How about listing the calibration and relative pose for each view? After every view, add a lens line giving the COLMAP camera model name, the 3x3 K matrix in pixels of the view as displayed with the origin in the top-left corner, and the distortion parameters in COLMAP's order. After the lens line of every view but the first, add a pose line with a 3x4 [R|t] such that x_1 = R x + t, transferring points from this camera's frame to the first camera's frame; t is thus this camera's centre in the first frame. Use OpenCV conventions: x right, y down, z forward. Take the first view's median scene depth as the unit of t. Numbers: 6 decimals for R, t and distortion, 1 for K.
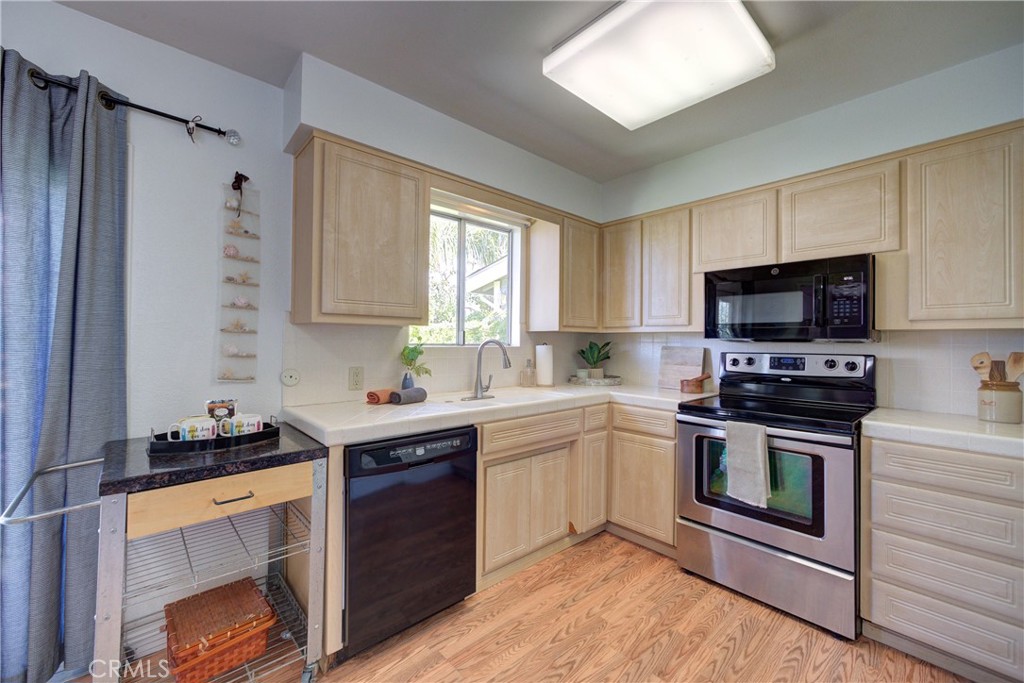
lens RADIAL K [[404.2, 0, 505.5], [0, 404.2, 337.3], [0, 0, 1]] dist [-0.028951, 0.012271]
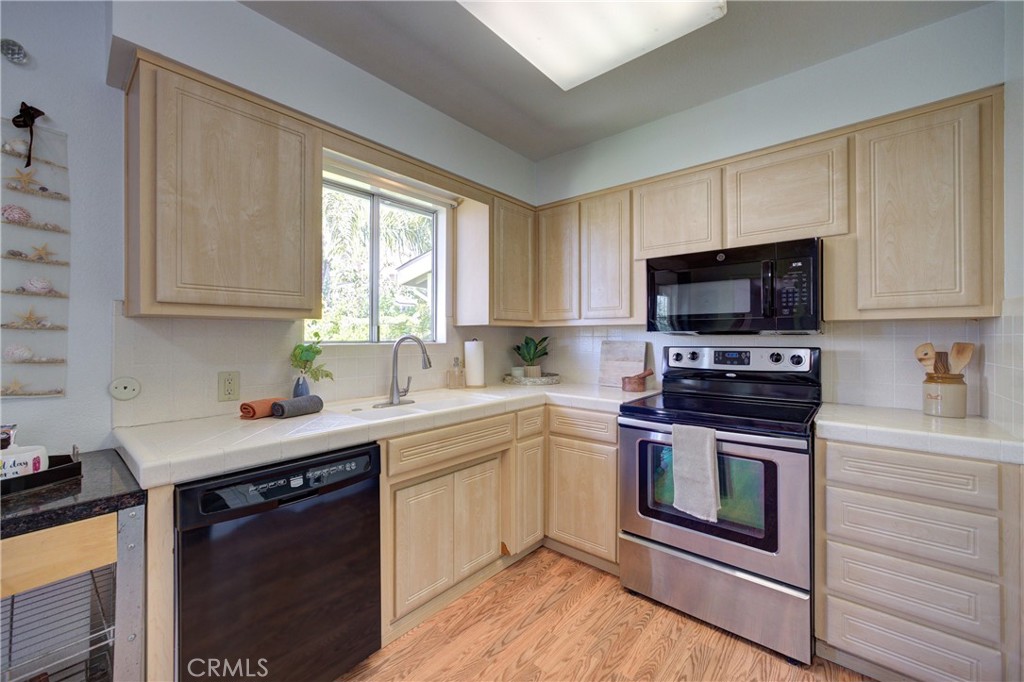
lens RADIAL K [[404.6, 0, 500.7], [0, 404.6, 336.6], [0, 0, 1]] dist [-0.029977, 0.013101]
pose [[0.992440, -0.011036, 0.122237, 0.067746], [0.010022, 0.999910, 0.008913, 0.003117], [-0.122325, -0.007620, 0.992461, 0.164716]]
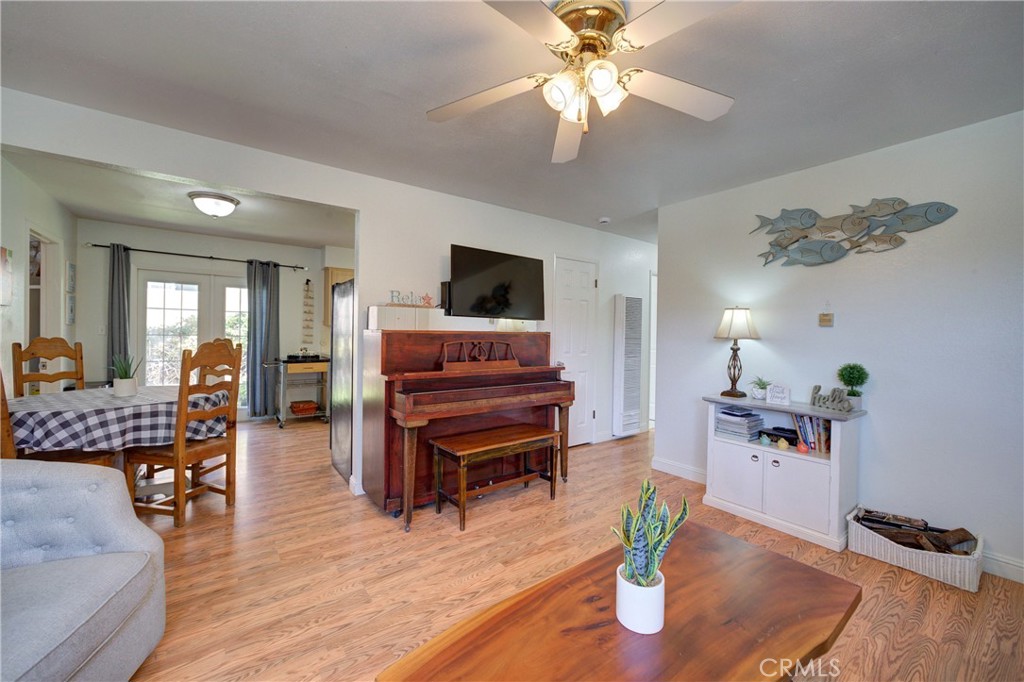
lens RADIAL K [[404.2, 0, 505.5], [0, 404.2, 336.8], [0, 0, 1]] dist [-0.028951, 0.012271]
pose [[0.994795, 0.006486, -0.101688, 1.101627], [-0.004830, 0.999852, 0.016520, -0.003477], [0.101780, -0.015943, 0.994679, -1.817403]]
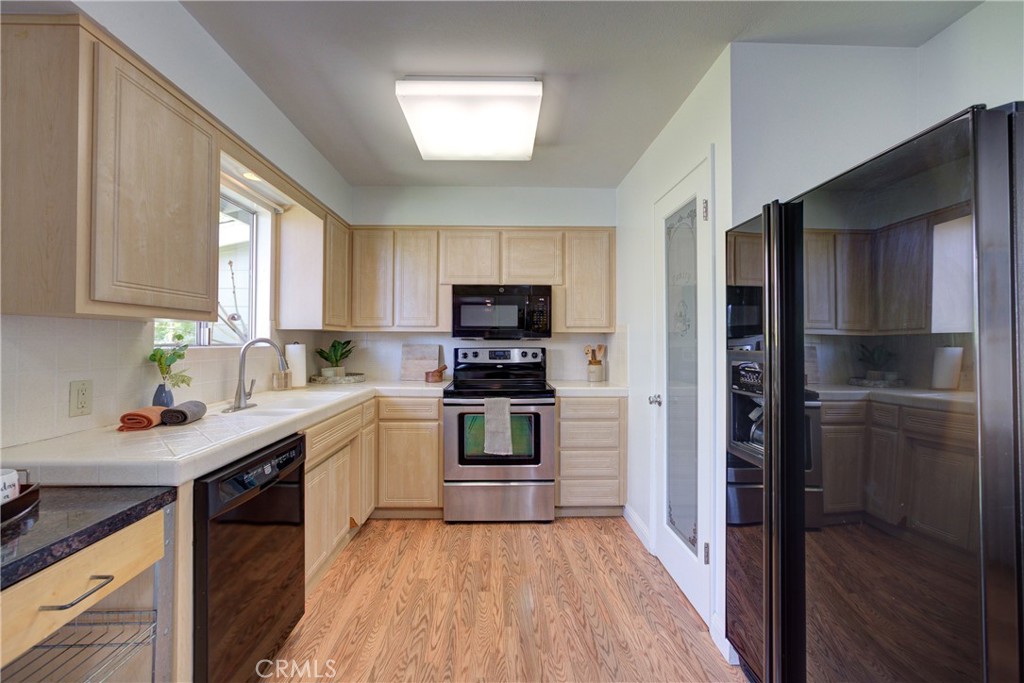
lens RADIAL K [[404.2, 0, 505.5], [0, 404.2, 337.3], [0, 0, 1]] dist [-0.028951, 0.012271]
pose [[0.657498, -0.000239, 0.753456, -0.428188], [-0.004463, 0.999981, 0.004212, -0.004038], [-0.753443, -0.006133, 0.657485, 0.048243]]
